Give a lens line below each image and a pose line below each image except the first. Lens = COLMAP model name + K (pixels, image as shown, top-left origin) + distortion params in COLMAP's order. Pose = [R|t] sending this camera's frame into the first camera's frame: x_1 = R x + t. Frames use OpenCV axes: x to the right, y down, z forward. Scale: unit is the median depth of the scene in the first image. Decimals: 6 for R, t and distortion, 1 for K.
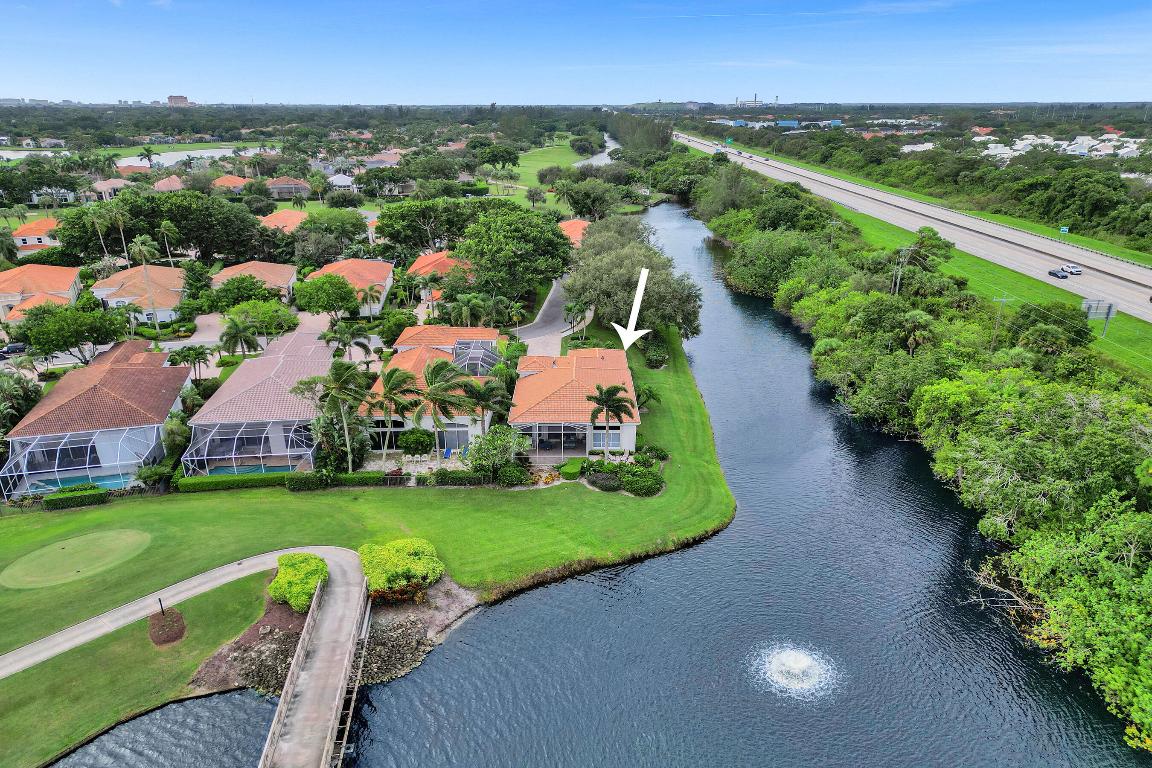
lens RADIAL K [[810.4, 0, 576.0], [0, 810.4, 384.0], [0, 0, 1]] dist [-0.001027, -0.002023]
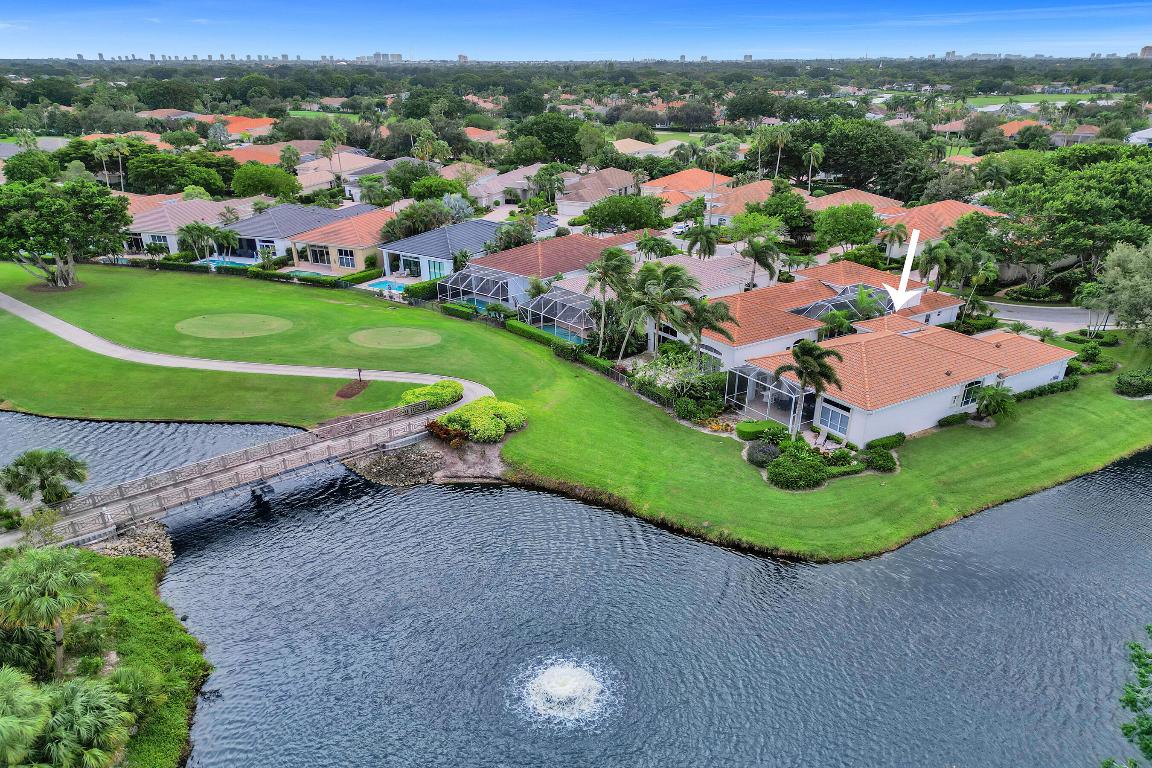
lens RADIAL K [[810.4, 0, 576.0], [0, 810.4, 384.0], [0, 0, 1]] dist [-0.001027, -0.002023]
pose [[0.484130, 0.291382, -0.825054, 0.600457], [-0.249508, 0.949747, 0.189012, -0.054249], [0.838668, 0.114352, 0.532503, 0.396329]]
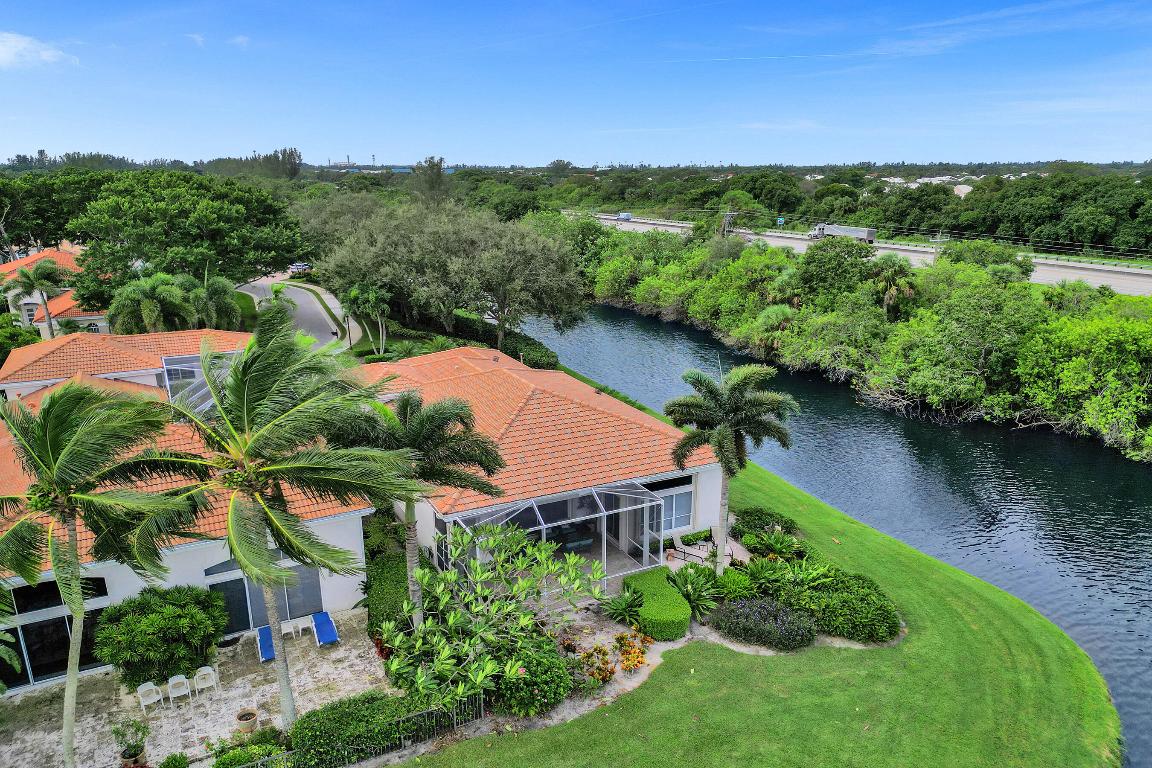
lens RADIAL K [[810.4, 0, 576.0], [0, 810.4, 384.0], [0, 0, 1]] dist [-0.001027, -0.002023]
pose [[0.888491, -0.112790, 0.444817, -0.196359], [0.143391, 0.989025, -0.035632, 0.011748], [-0.435916, 0.095441, 0.894912, 0.690980]]
